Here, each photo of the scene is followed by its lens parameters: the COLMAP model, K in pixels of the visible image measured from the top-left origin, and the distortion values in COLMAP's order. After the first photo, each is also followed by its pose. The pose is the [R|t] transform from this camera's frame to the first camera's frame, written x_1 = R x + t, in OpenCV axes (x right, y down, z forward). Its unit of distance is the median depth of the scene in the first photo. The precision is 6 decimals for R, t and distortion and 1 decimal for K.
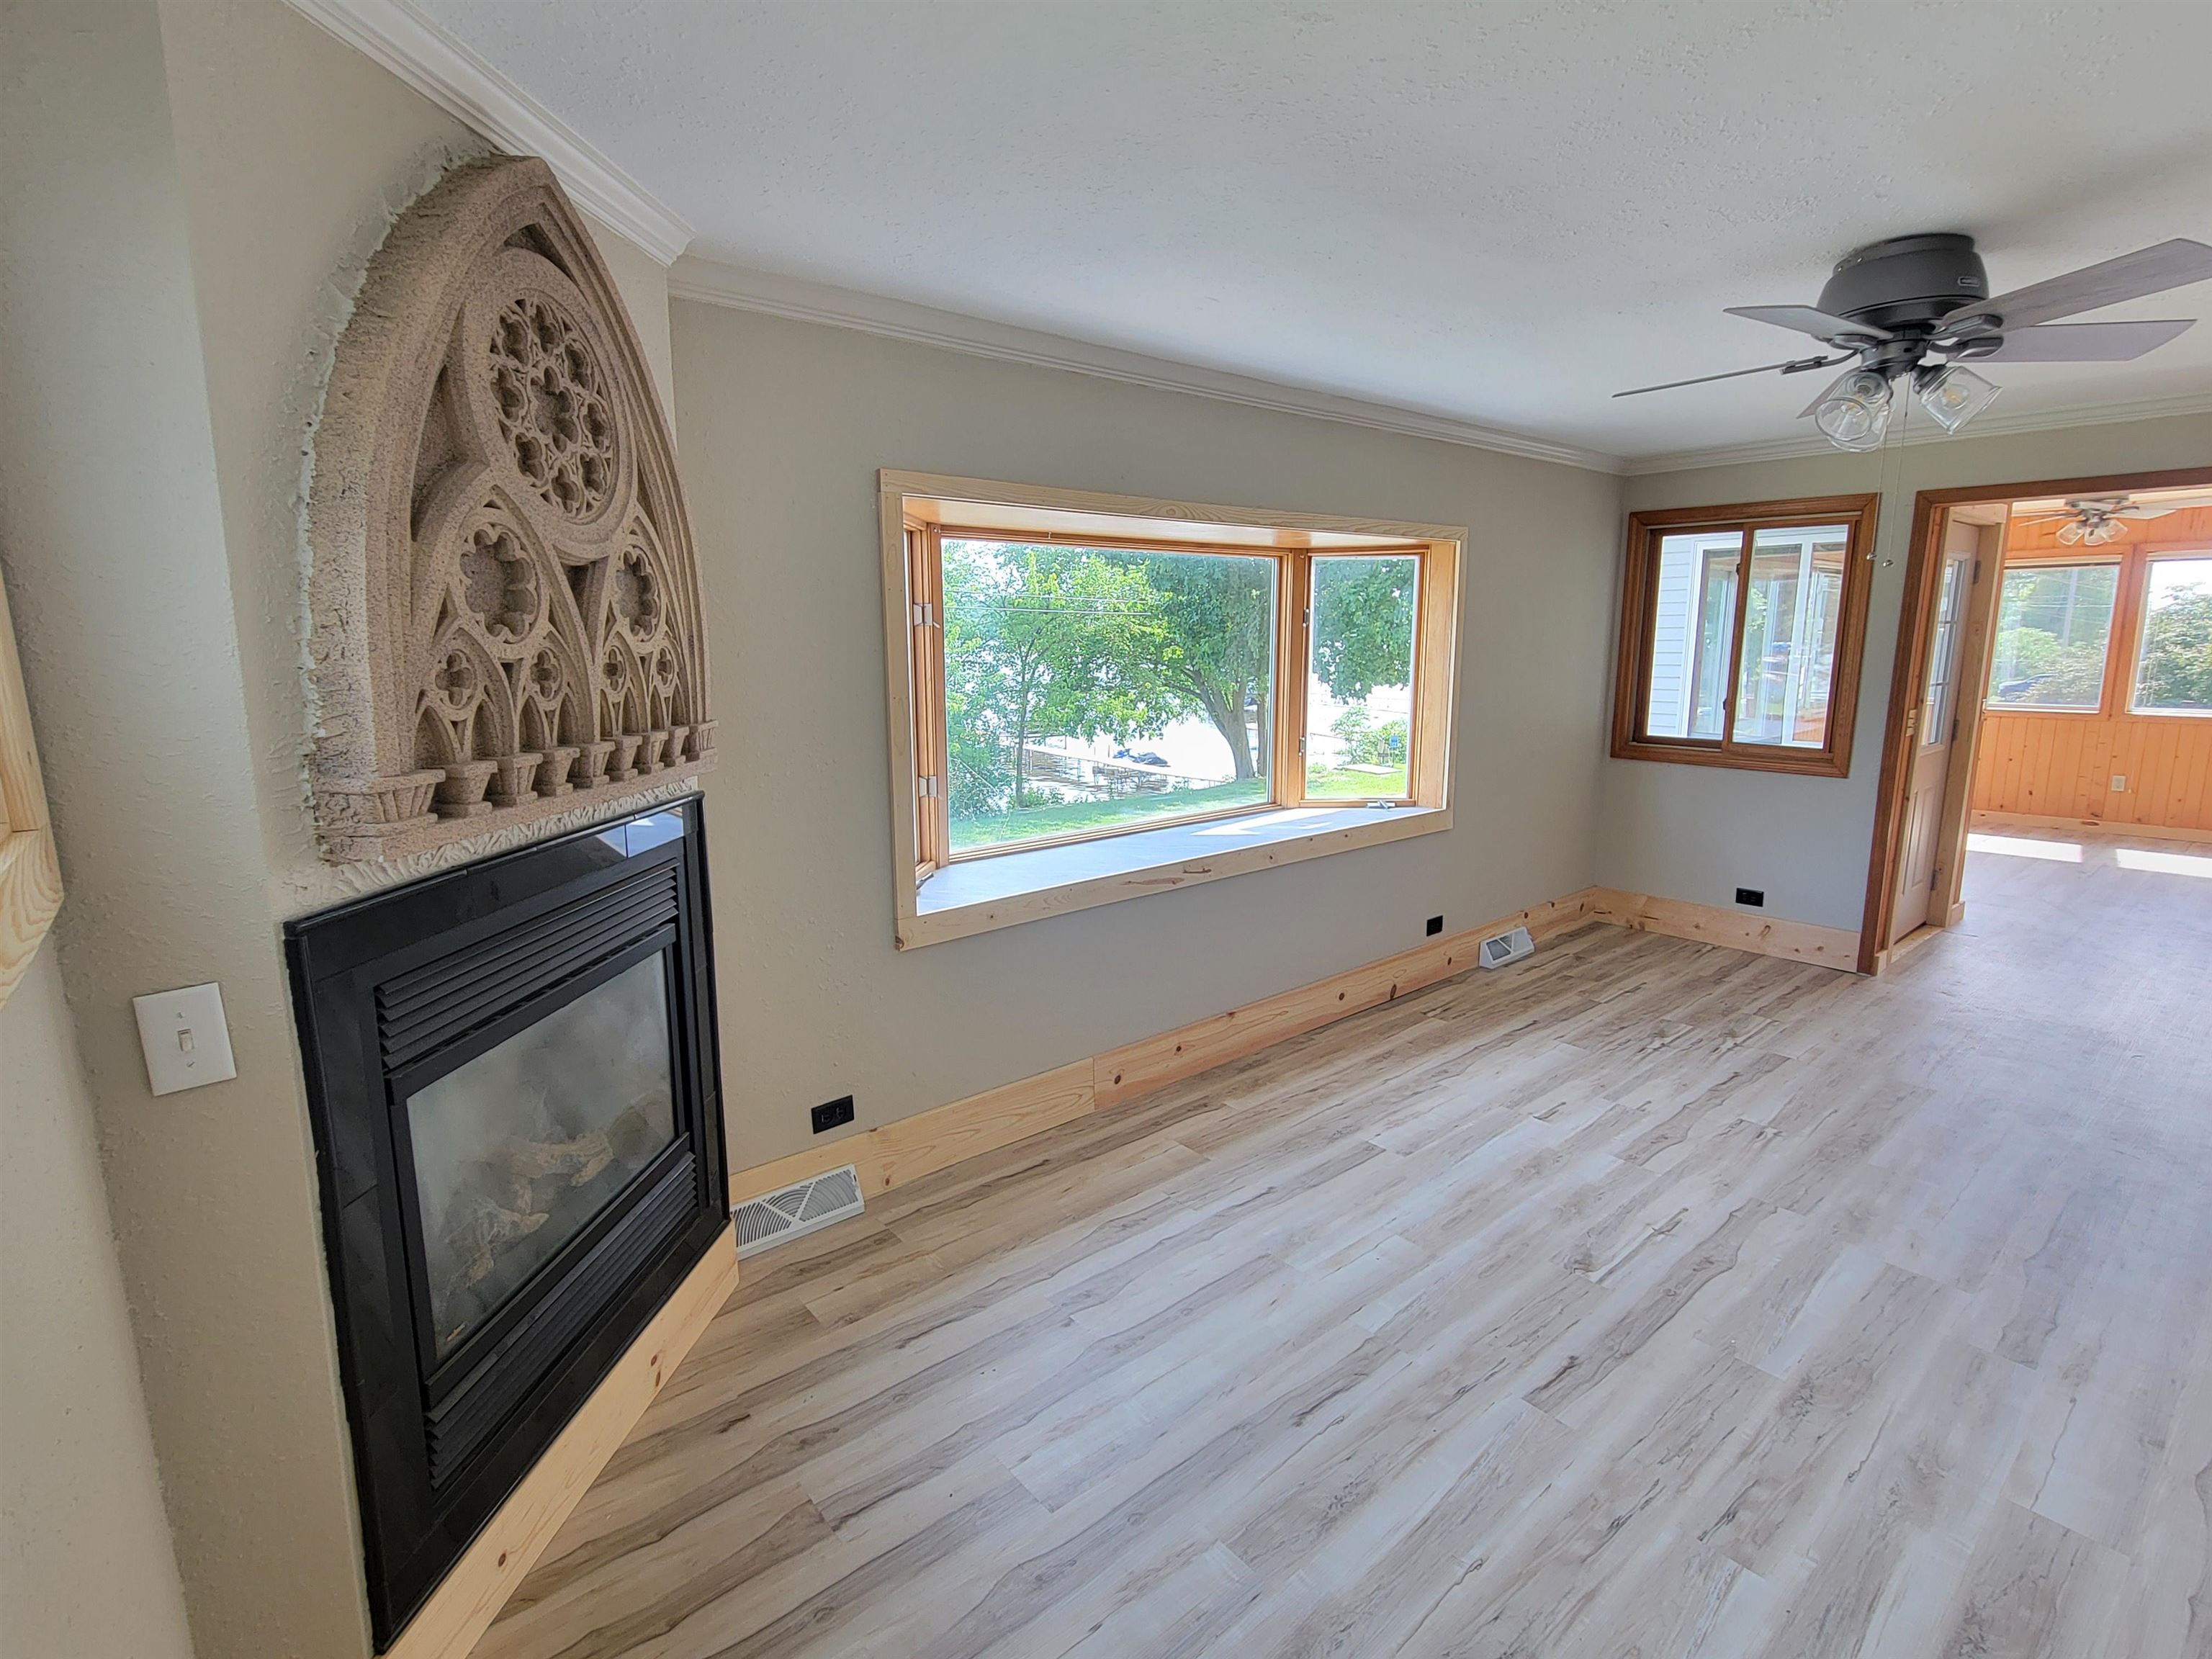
lens RADIAL K [[1189.2, 0, 1061.3], [0, 1189.2, 845.0], [0, 0, 1]] dist [-0.001206, -0.002381]
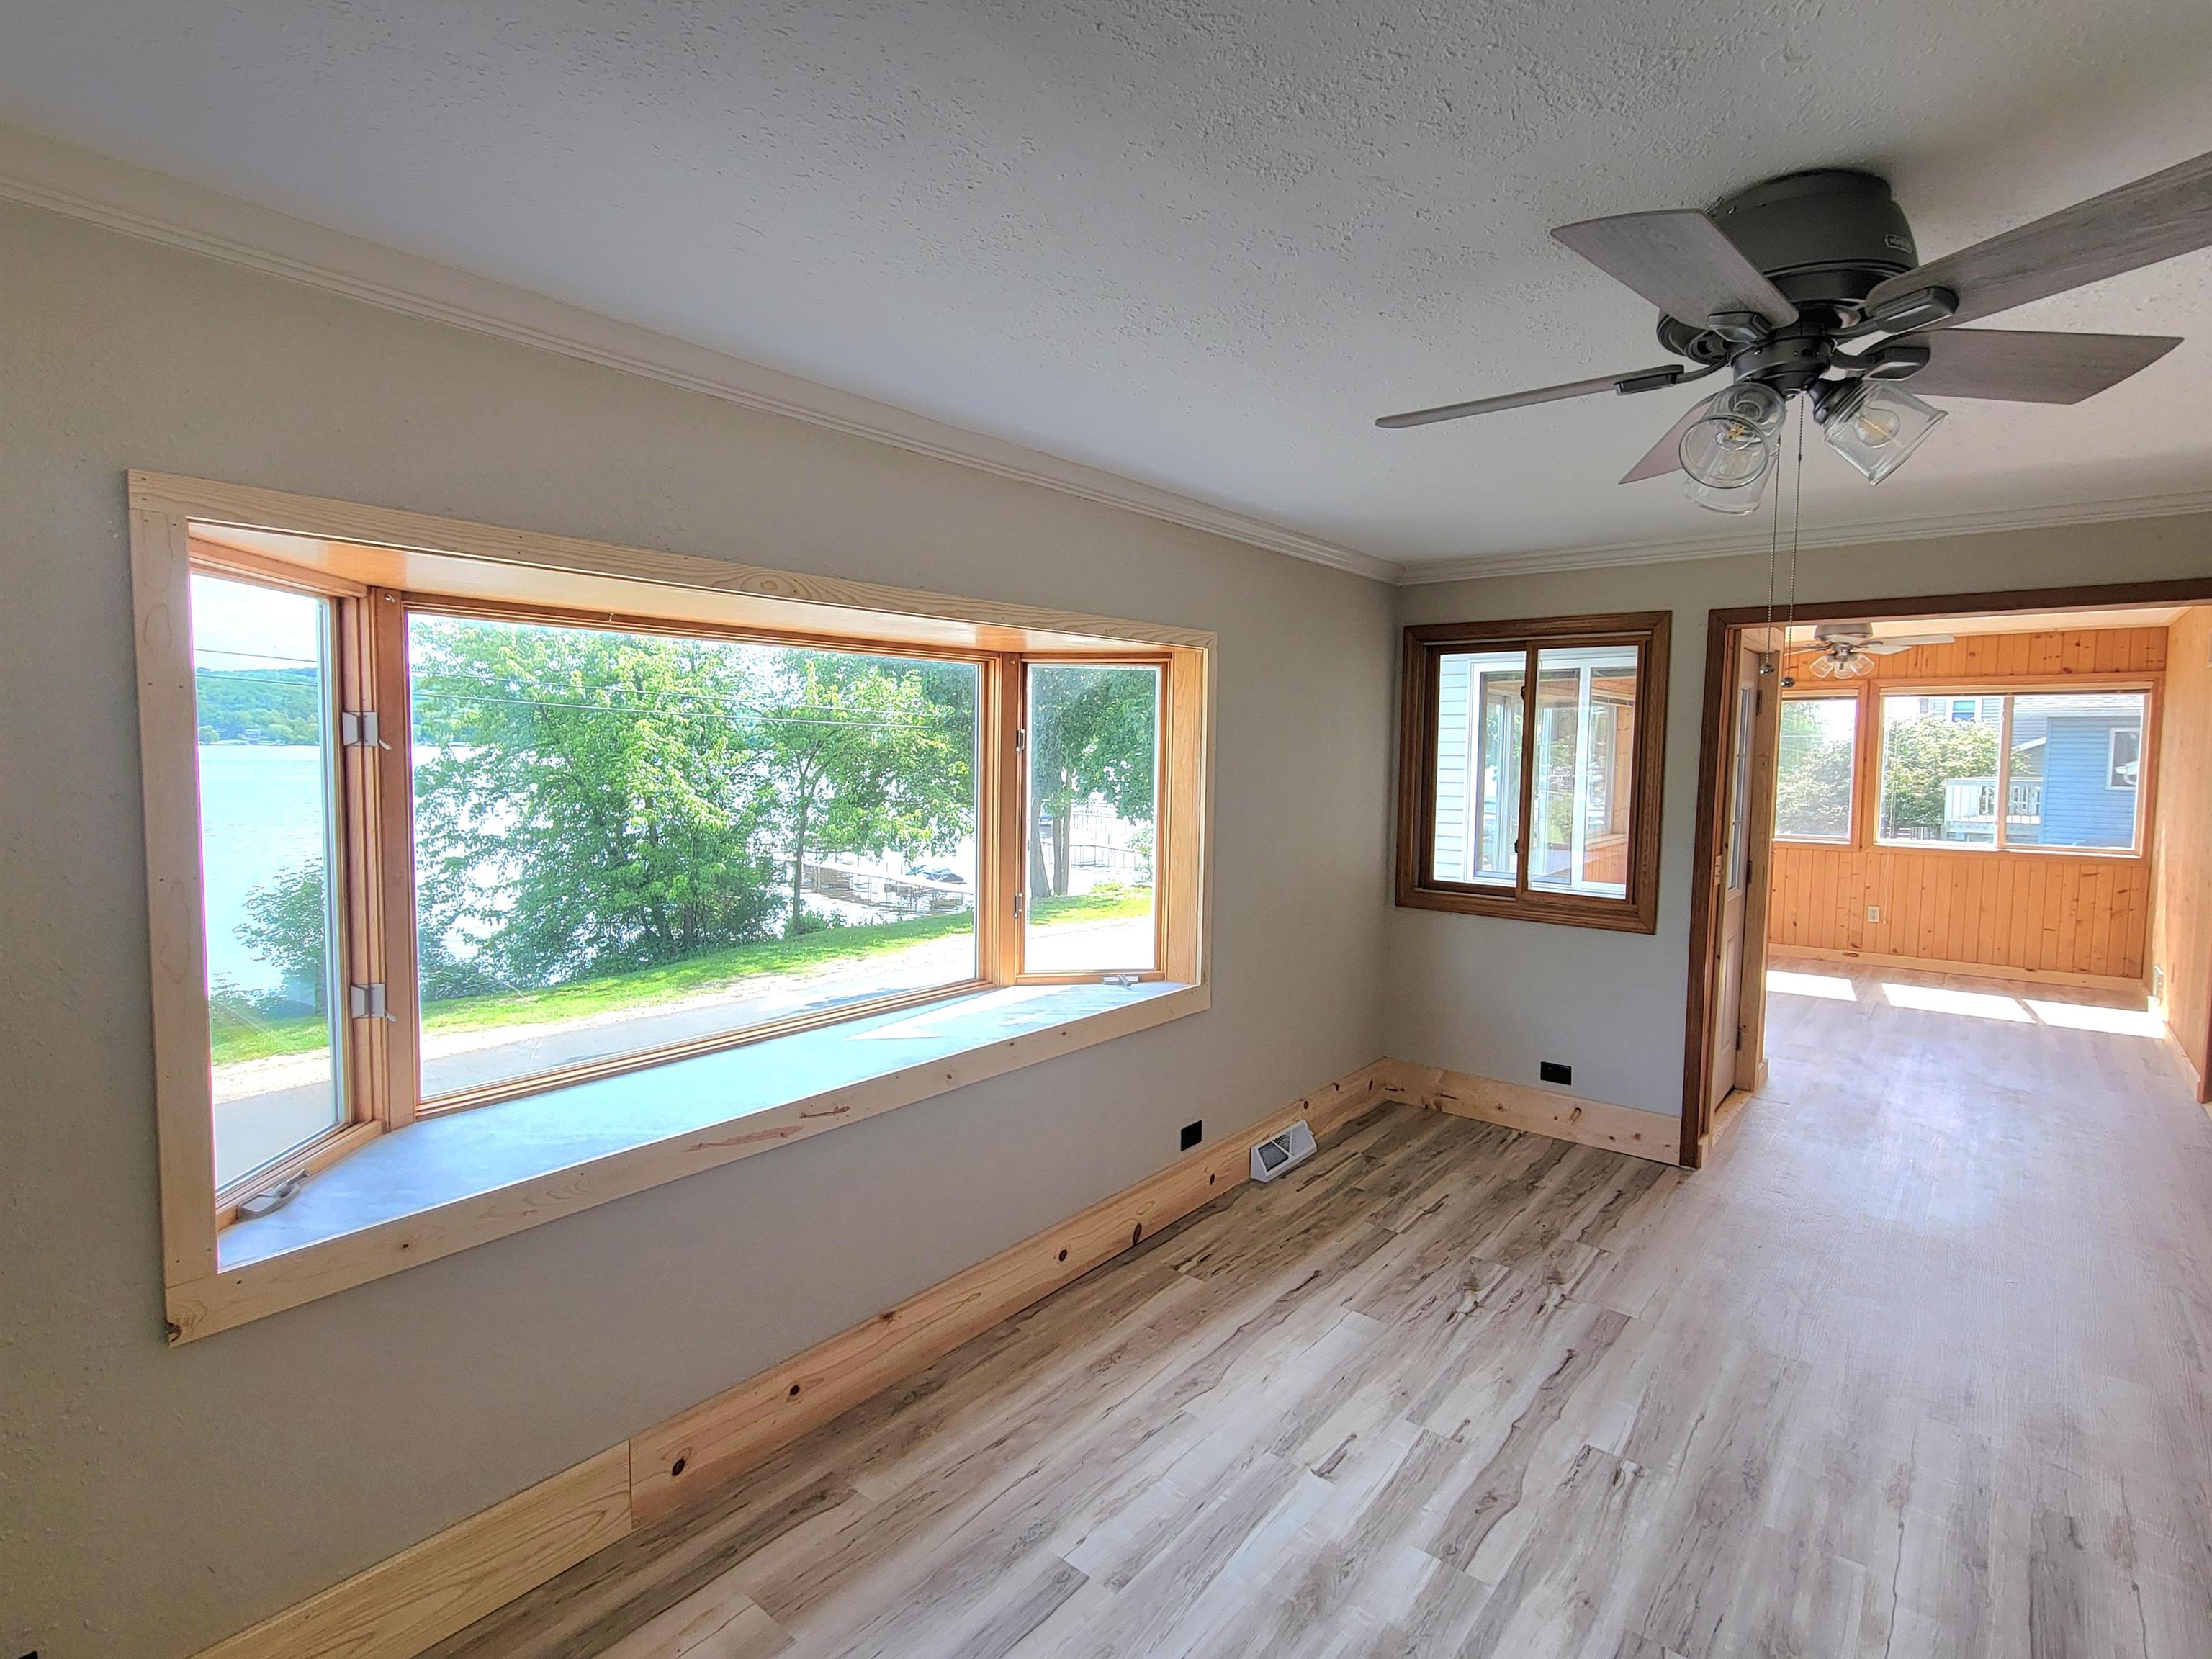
lens RADIAL K [[1137.6, 0, 1107.3], [0, 1137.6, 825.4], [0, 0, 1]] dist [-0.001584, -0.000640]
pose [[0.983069, 0.003597, 0.183198, 0.124650], [0.015616, 0.994525, -0.103321, -0.057541], [-0.182567, 0.104433, 0.977631, 0.267195]]
